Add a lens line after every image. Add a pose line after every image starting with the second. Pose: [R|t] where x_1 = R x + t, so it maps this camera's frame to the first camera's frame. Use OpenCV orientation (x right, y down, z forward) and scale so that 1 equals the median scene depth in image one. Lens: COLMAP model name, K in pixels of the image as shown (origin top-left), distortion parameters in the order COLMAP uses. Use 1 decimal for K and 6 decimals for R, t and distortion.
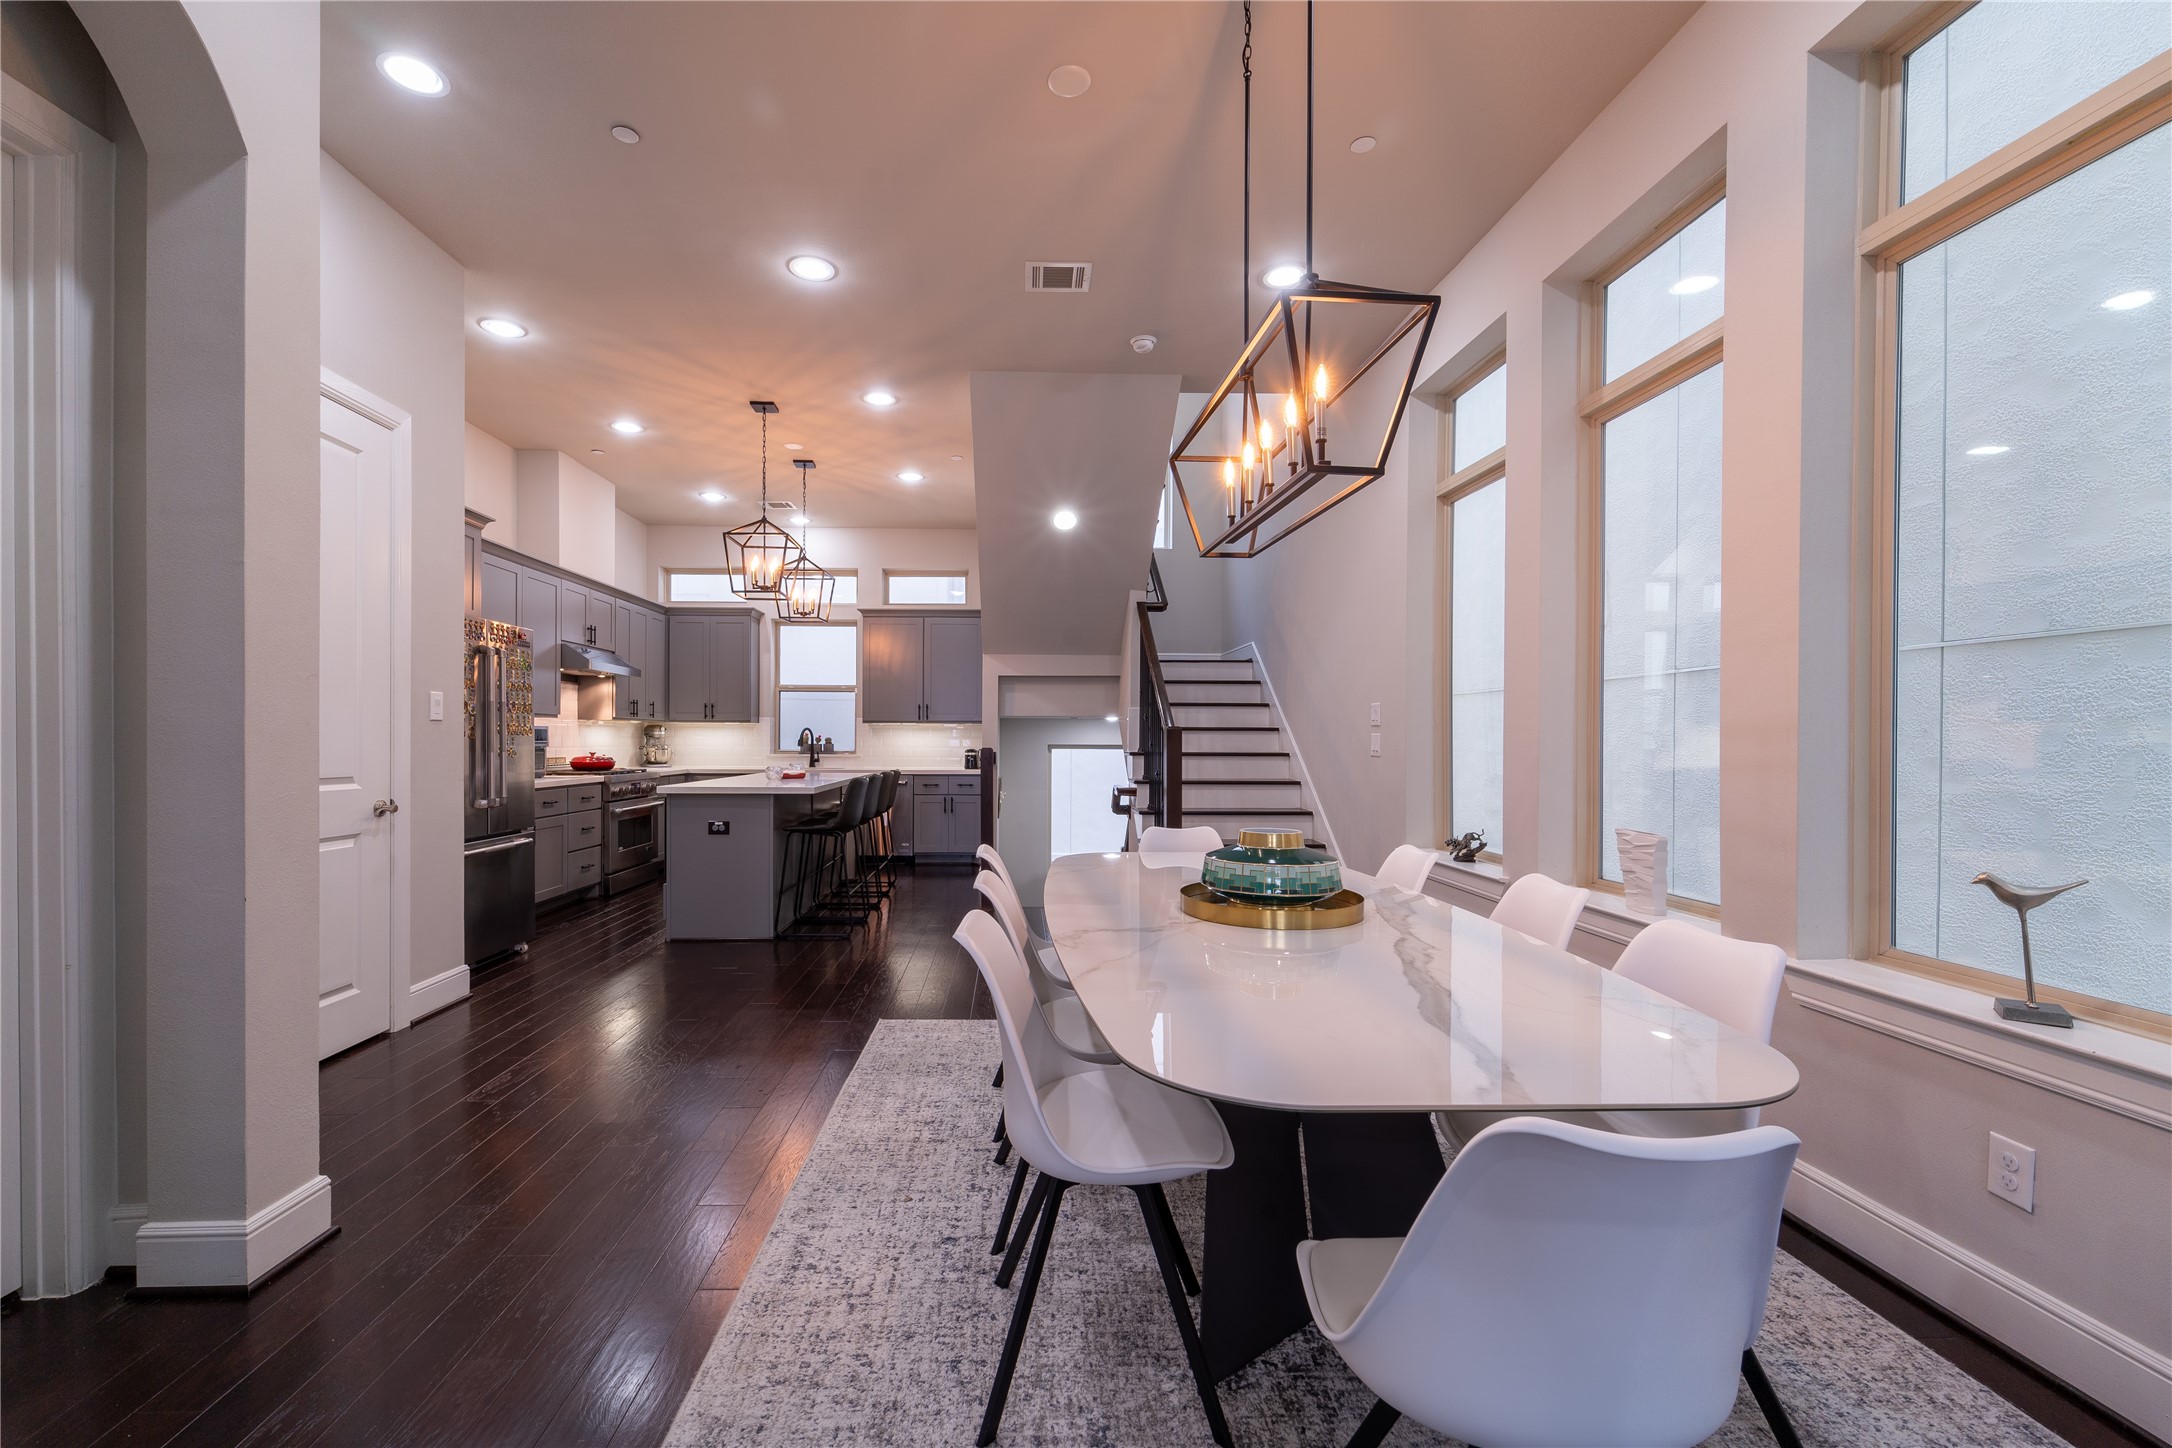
lens RADIAL K [[885.3, 0, 1049.5], [0, 885.3, 750.6], [0, 0, 1]] dist [0.005322, -0.001515]
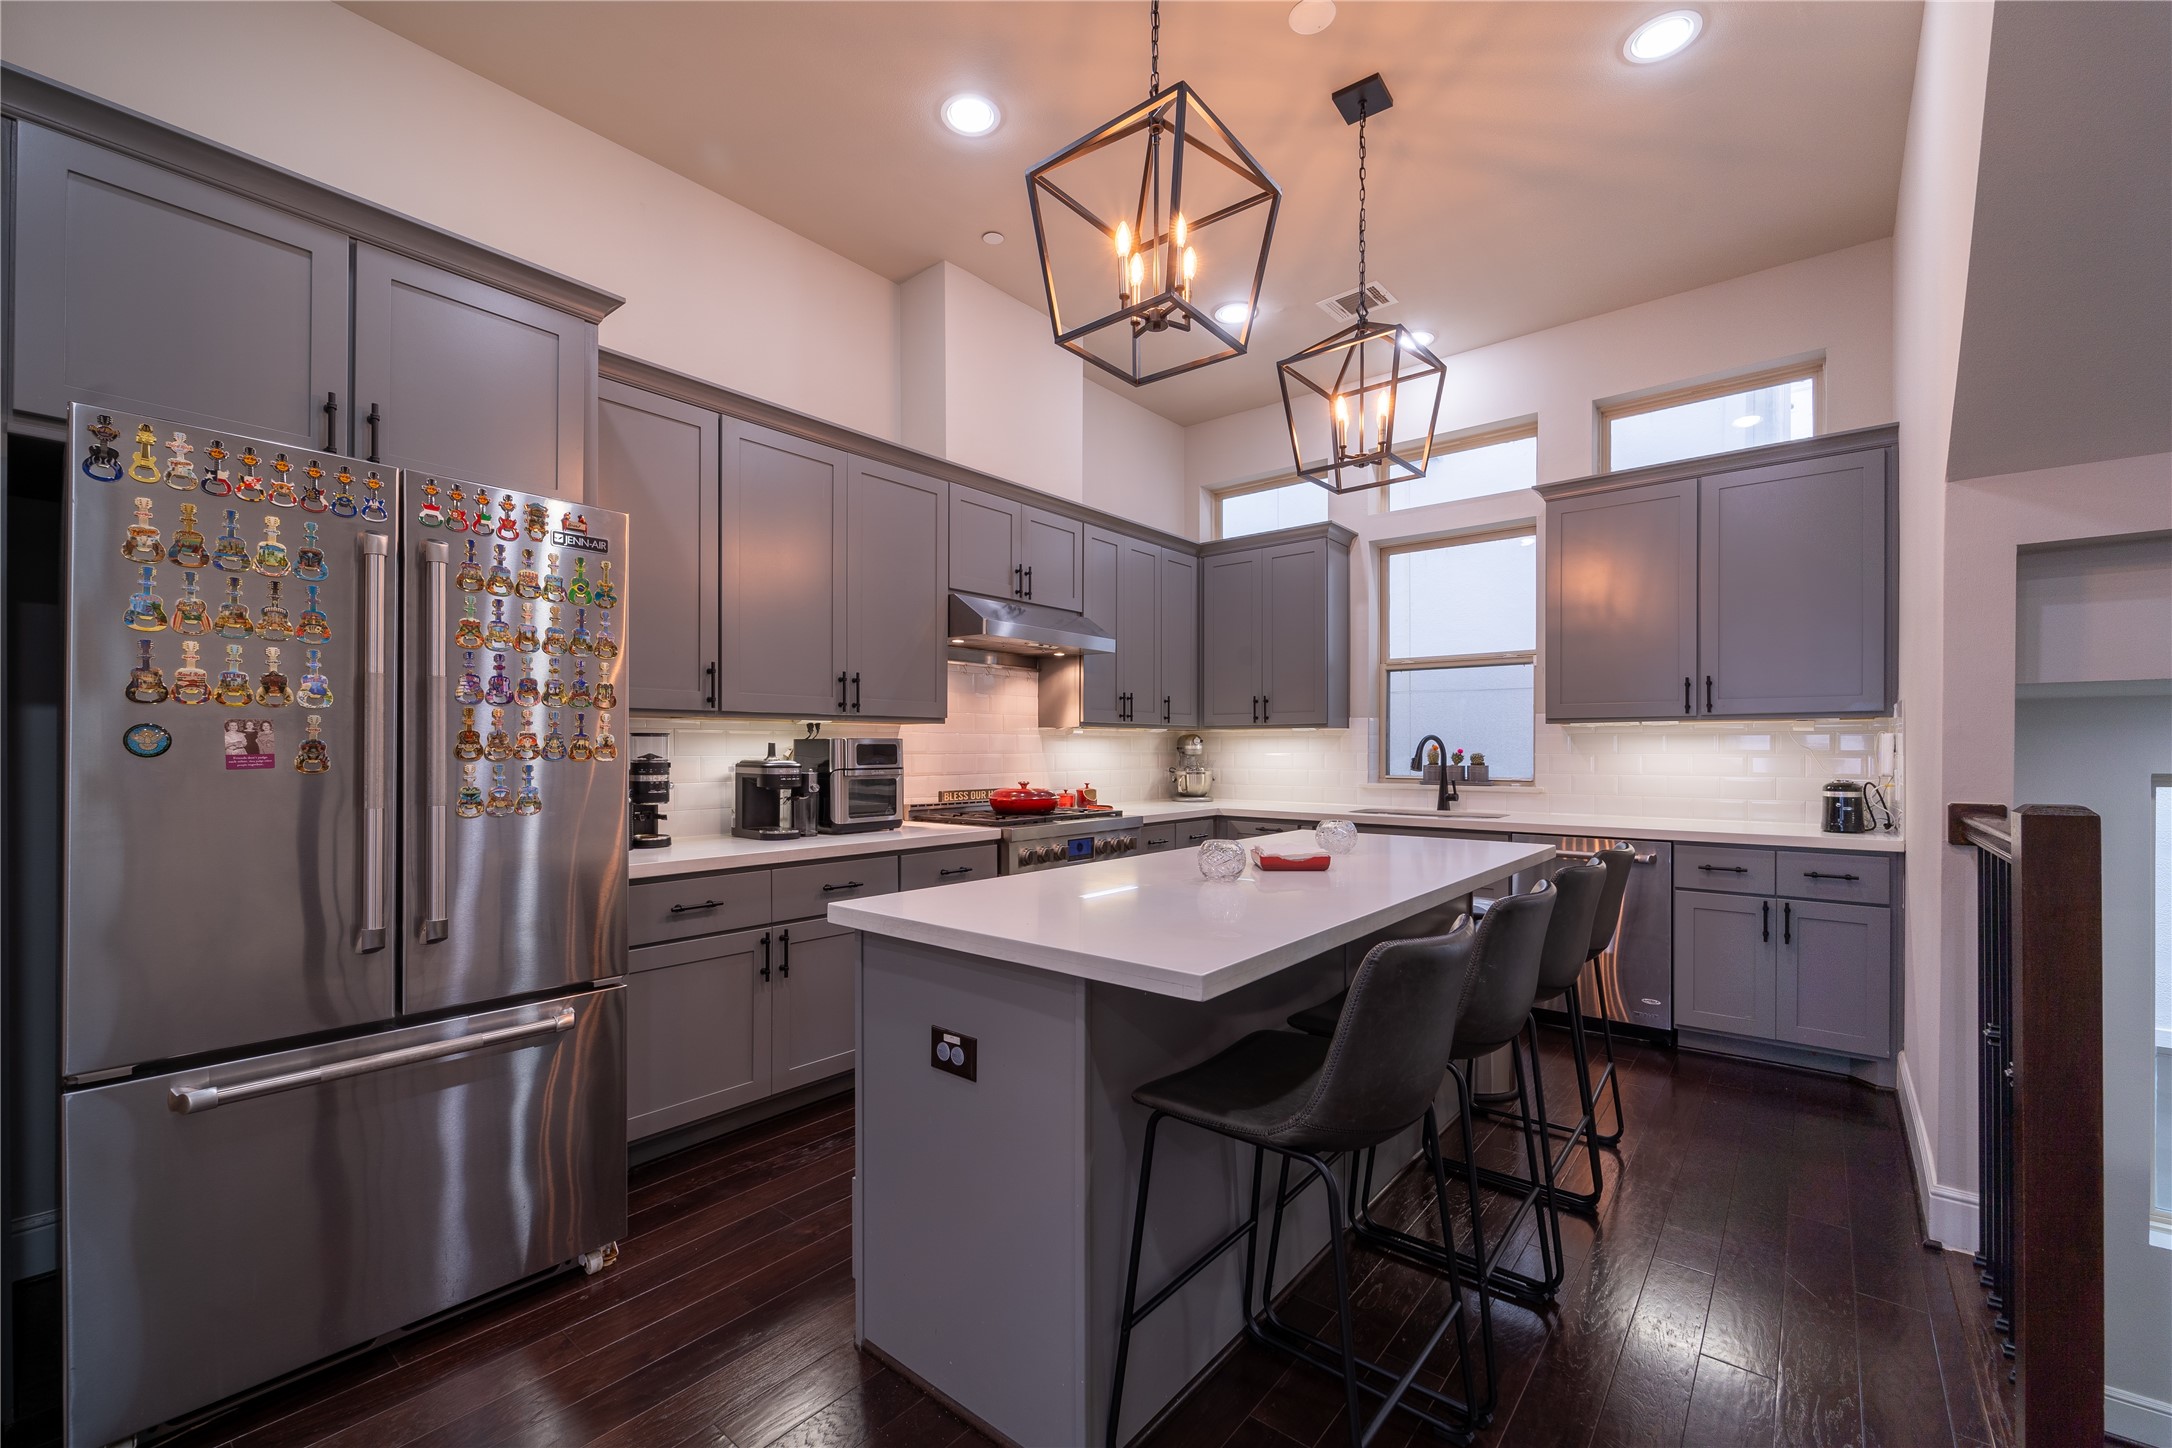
lens RADIAL K [[885.3, 0, 1100.4], [0, 885.3, 747.2], [0, 0, 1]] dist [0.005322, -0.001515]
pose [[0.750684, -0.007315, -0.660621, -0.077969], [-0.003642, 0.999878, -0.015209, -0.010355], [0.660651, 0.013823, 0.750566, 0.497398]]
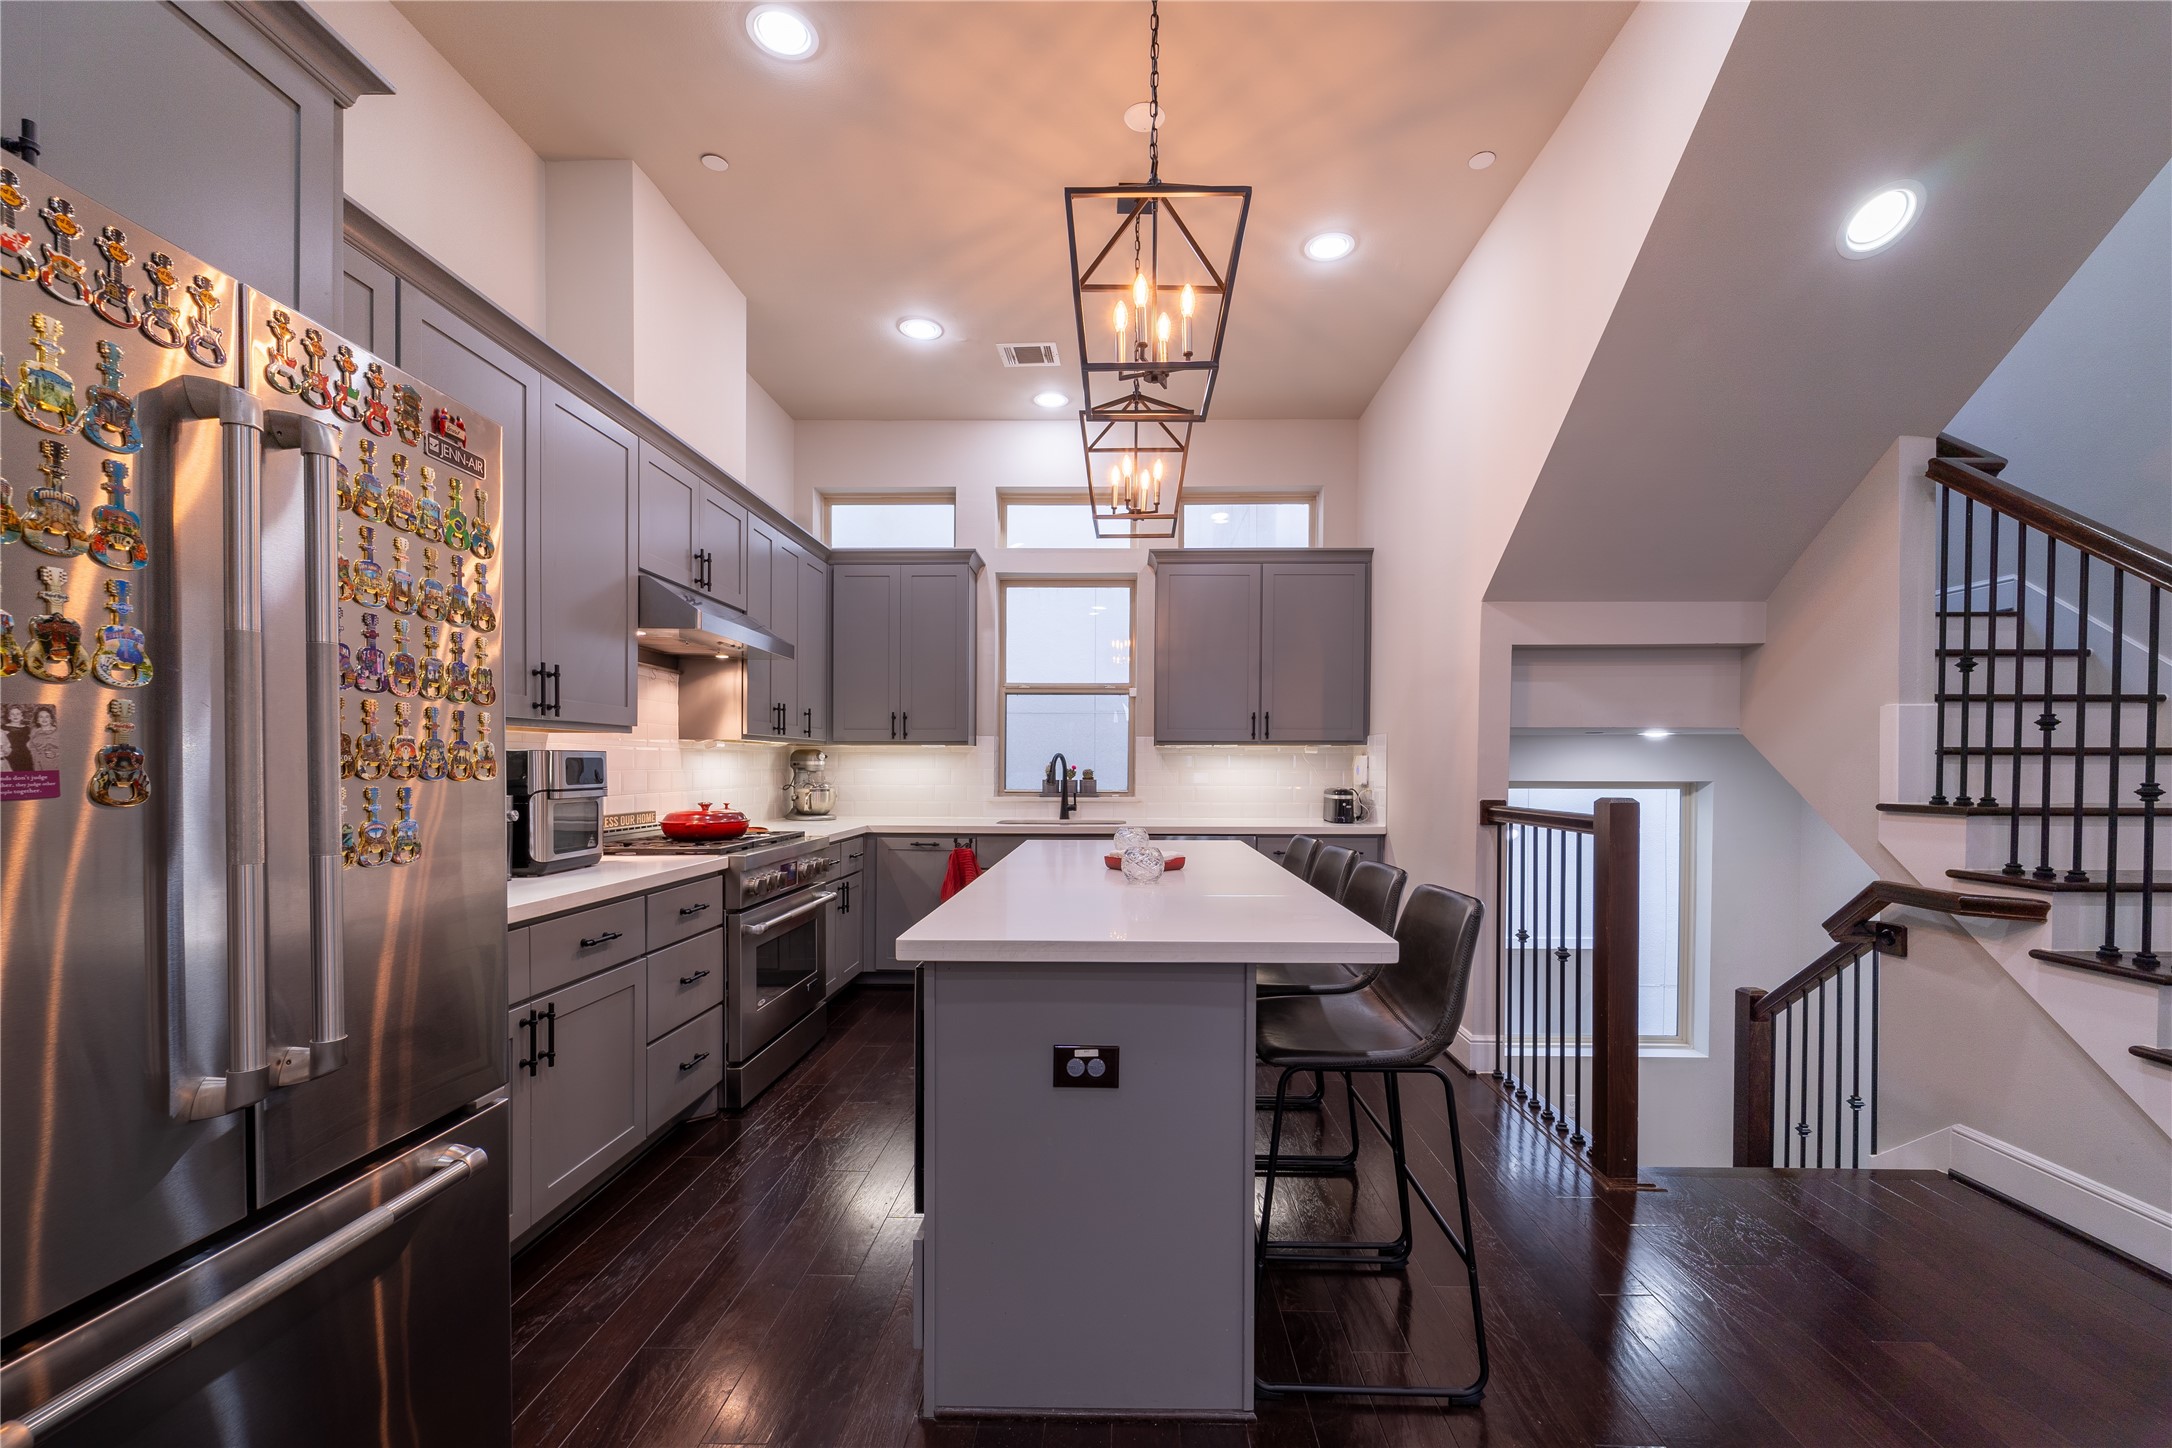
lens RADIAL K [[885.3, 0, 1109.8], [0, 885.3, 776.1], [0, 0, 1]] dist [0.005322, -0.001515]
pose [[0.998583, -0.002886, -0.053143, -0.217069], [0.002832, 0.999995, -0.001085, -0.010077], [0.053146, 0.000933, 0.998586, 0.426849]]
